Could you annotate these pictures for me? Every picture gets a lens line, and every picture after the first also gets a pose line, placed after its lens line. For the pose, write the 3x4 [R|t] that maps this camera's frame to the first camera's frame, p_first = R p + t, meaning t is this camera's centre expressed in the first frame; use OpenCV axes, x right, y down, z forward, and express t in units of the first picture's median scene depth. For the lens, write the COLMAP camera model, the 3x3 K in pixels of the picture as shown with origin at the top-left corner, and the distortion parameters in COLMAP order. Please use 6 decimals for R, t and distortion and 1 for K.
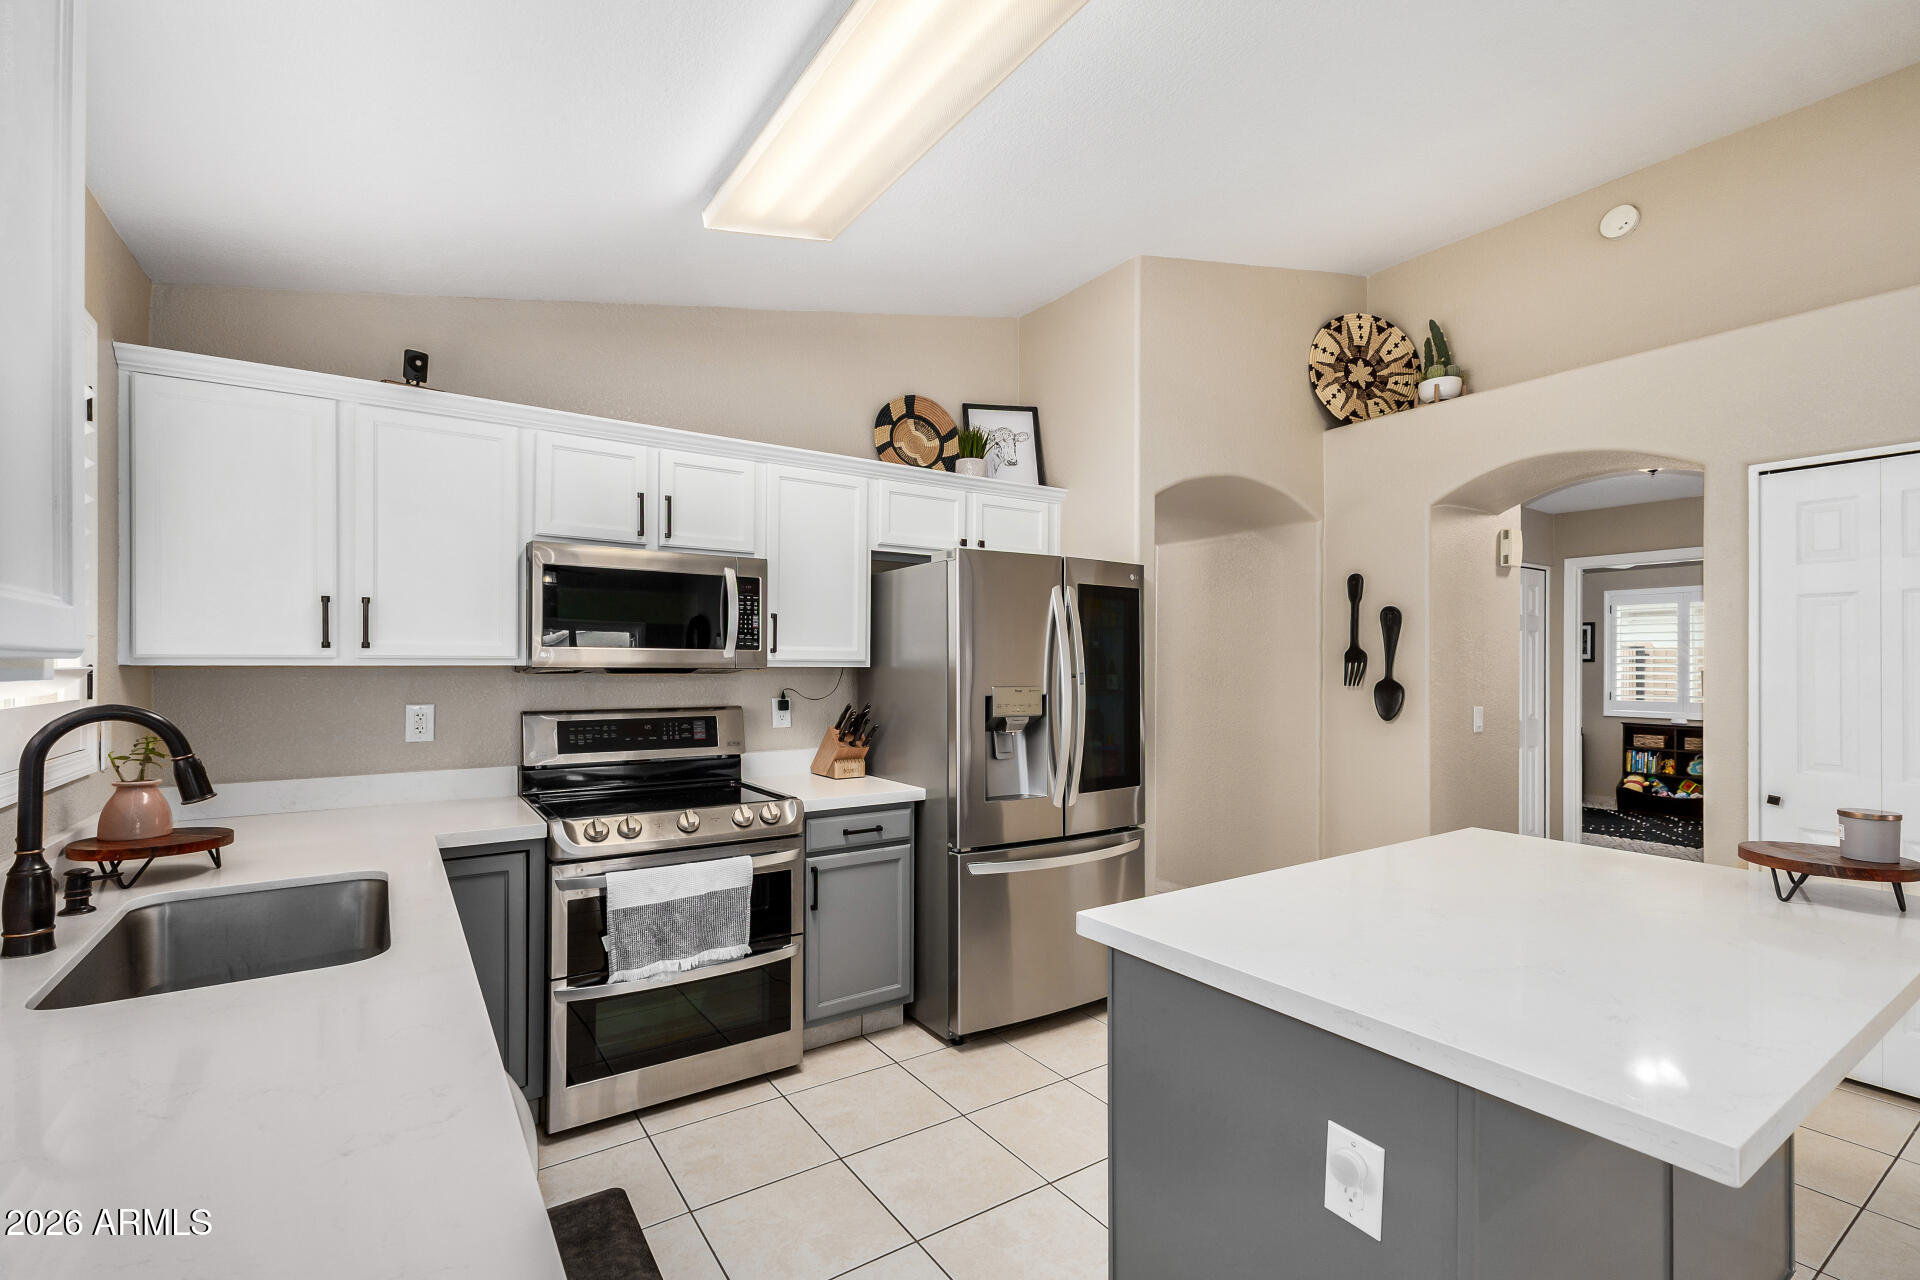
lens RADIAL K [[839.4, 0, 966.7], [0, 839.4, 662.6], [0, 0, 1]] dist [-0.006796, 0.009423]
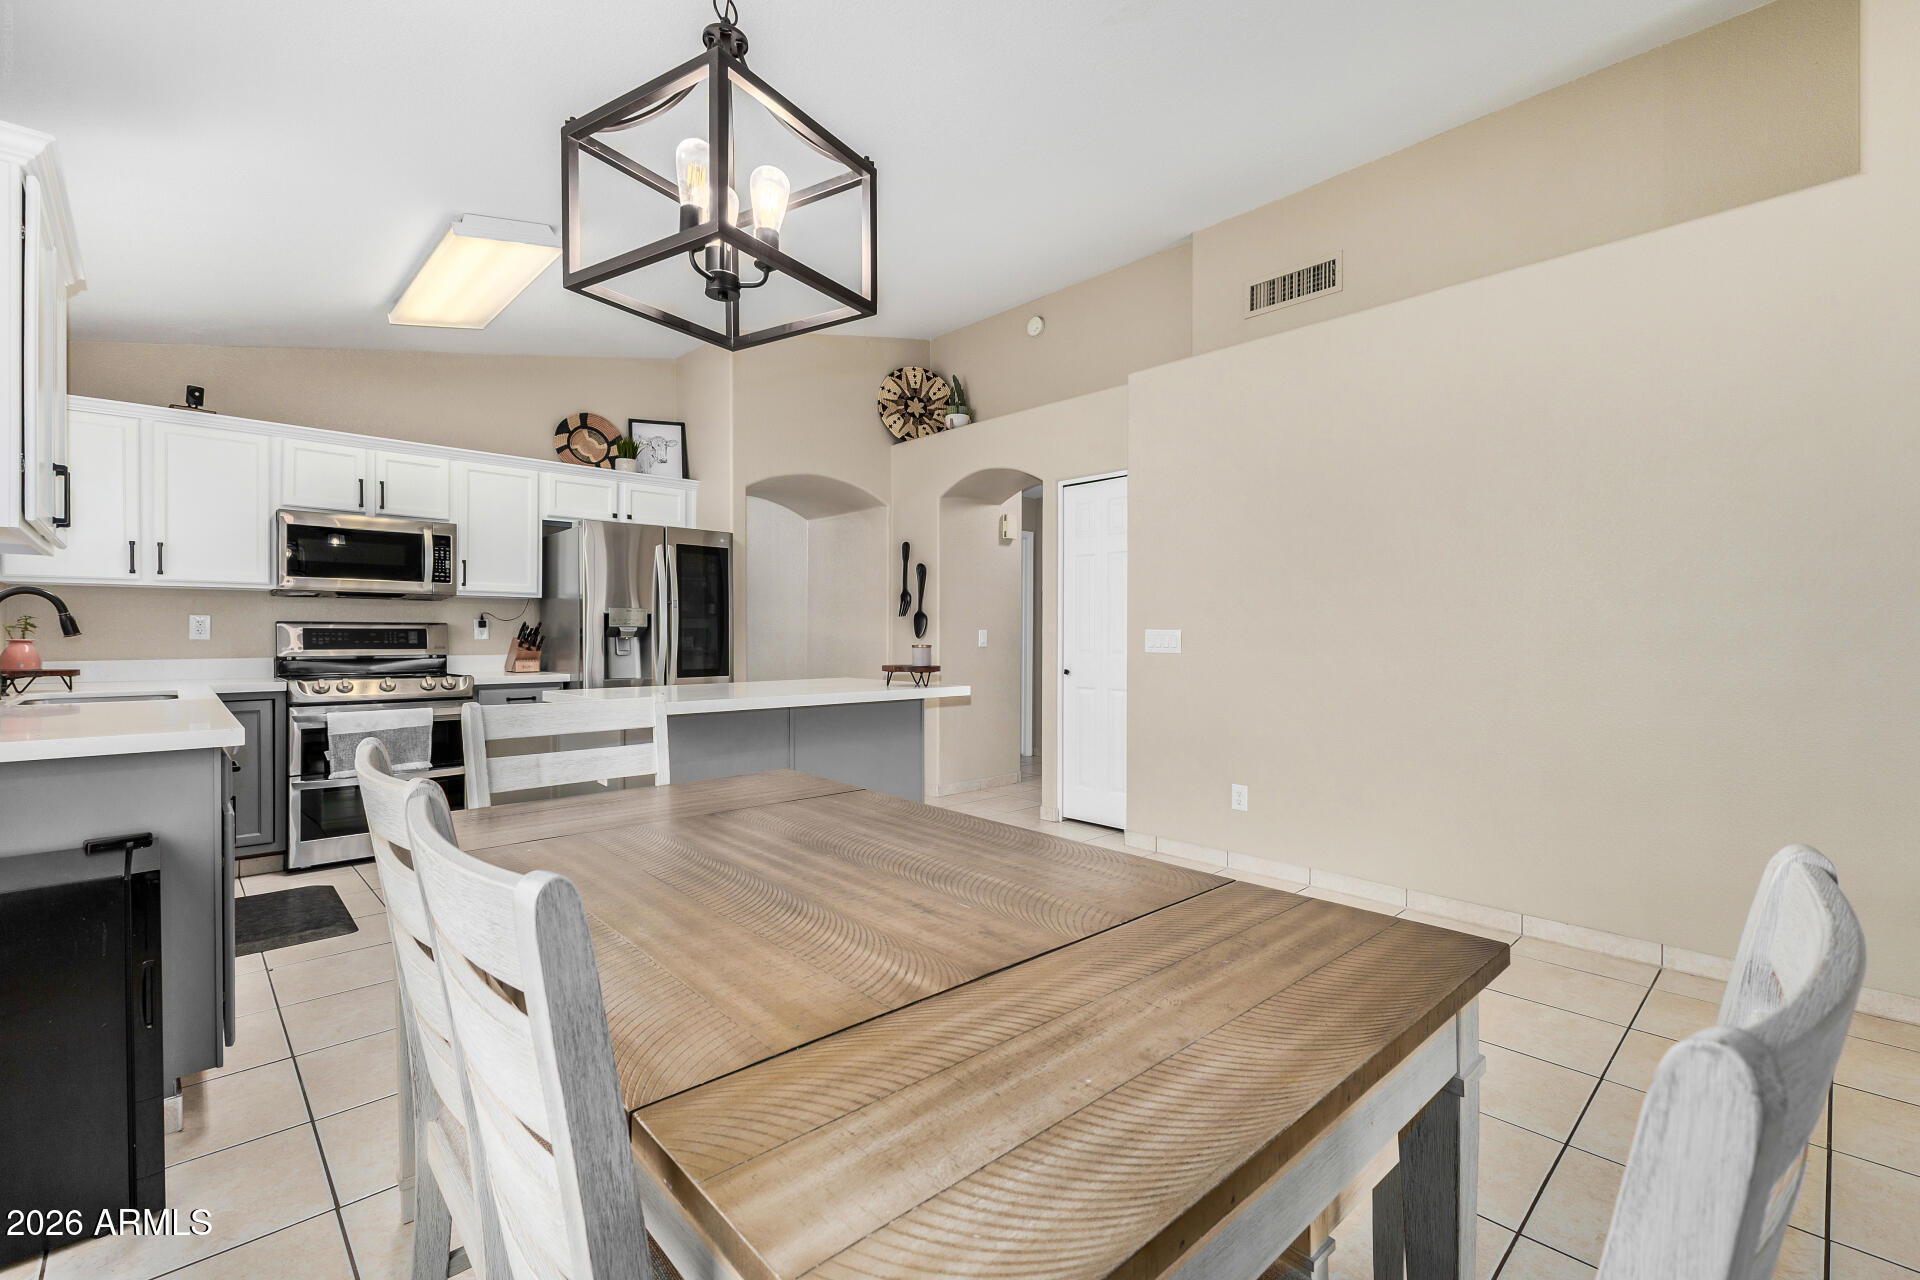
lens RADIAL K [[836.4, 0, 966.7], [0, 836.4, 640.6], [0, 0, 1]] dist [0.001804, -0.000199]
pose [[0.988483, -0.001557, 0.151326, 0.413219], [0.000475, 0.999974, 0.007191, 0.072215], [-0.151333, -0.007036, 0.988458, -0.598071]]
